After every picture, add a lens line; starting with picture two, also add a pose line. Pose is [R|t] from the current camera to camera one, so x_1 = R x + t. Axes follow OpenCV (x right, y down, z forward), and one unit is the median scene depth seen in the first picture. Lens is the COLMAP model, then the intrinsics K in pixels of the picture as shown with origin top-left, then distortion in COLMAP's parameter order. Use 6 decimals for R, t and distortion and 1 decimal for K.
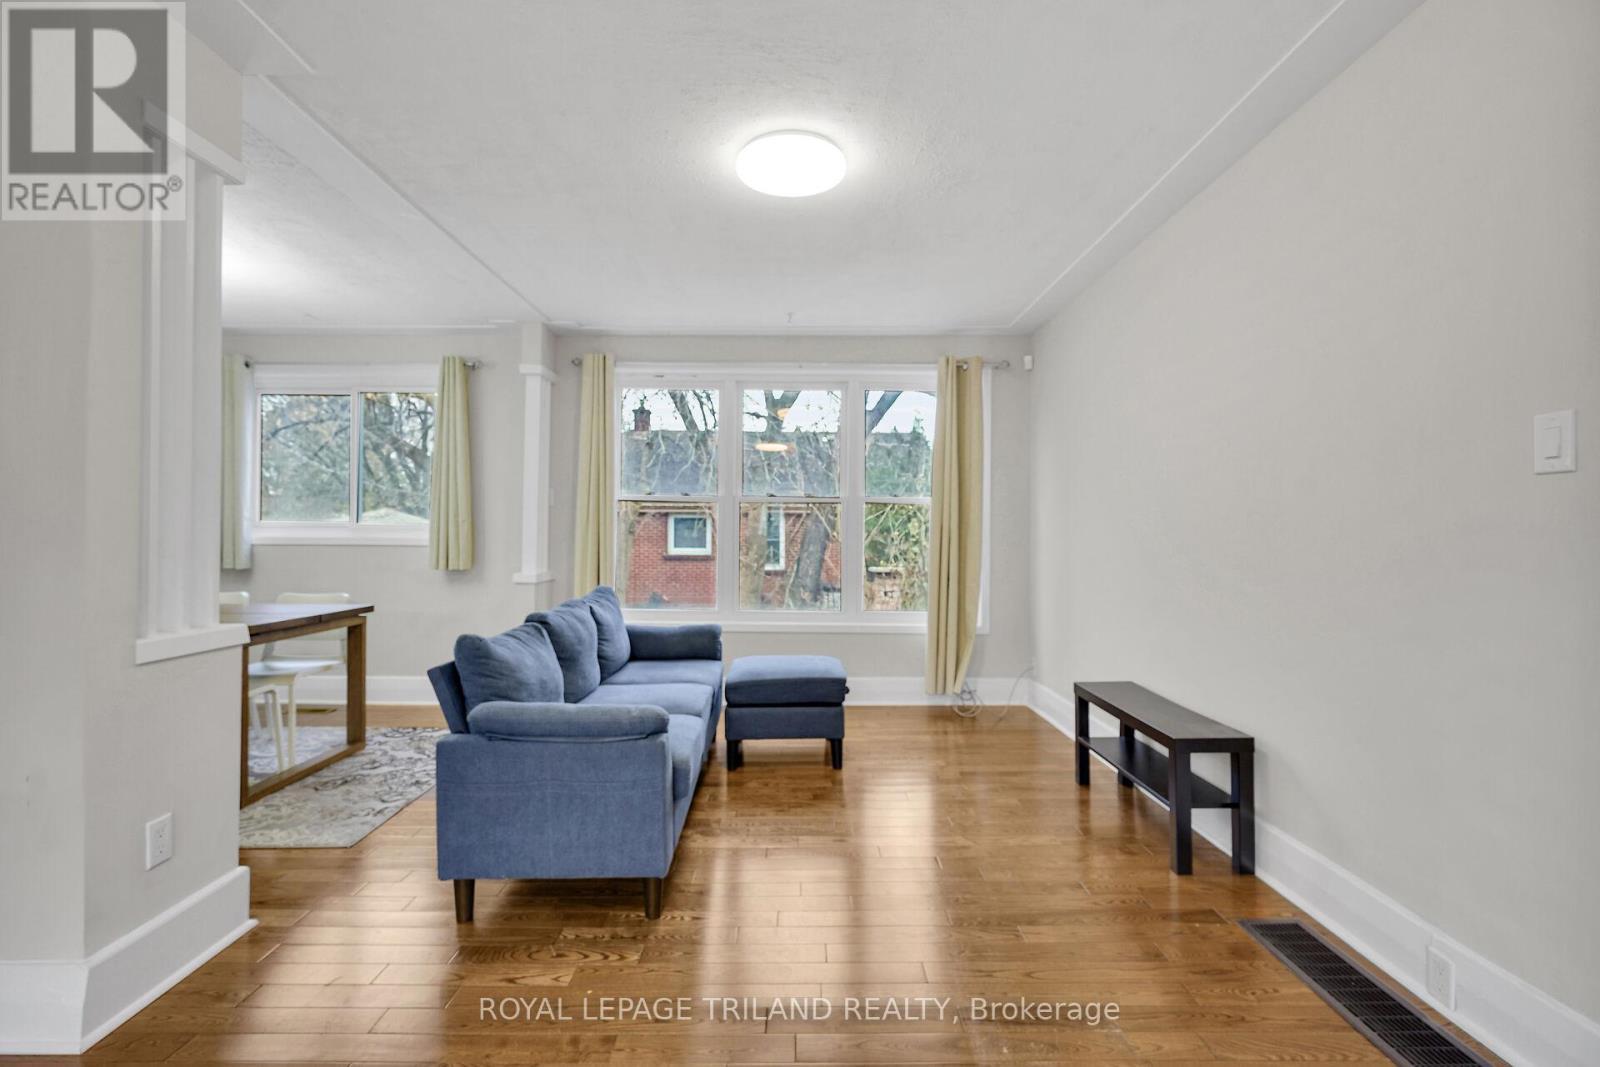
lens RADIAL K [[733.7, 0, 797.5], [0, 733.7, 537.4], [0, 0, 1]] dist [-0.005796, 0.003823]
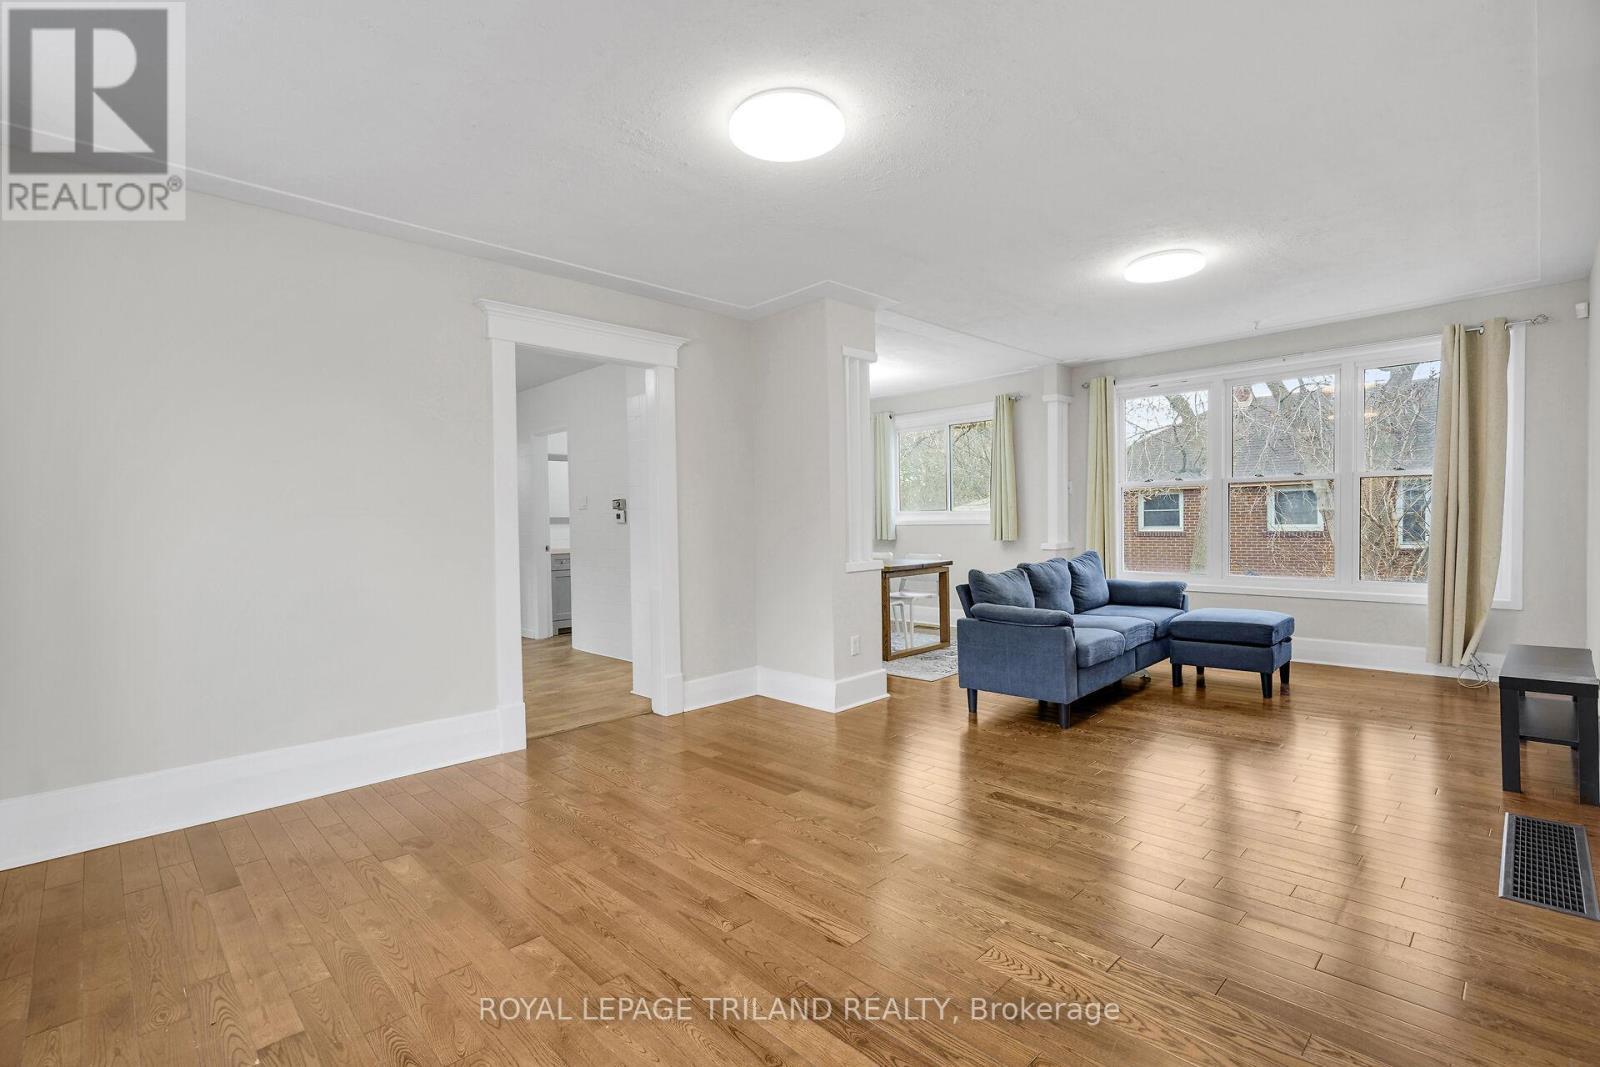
lens RADIAL K [[733.7, 0, 797.5], [0, 733.7, 537.4], [0, 0, 1]] dist [-0.005796, 0.003823]
pose [[0.701290, -0.001559, -0.712875, 0.350511], [0.022720, 0.999539, 0.020164, -0.000886], [0.712514, -0.030337, 0.701002, -0.400041]]
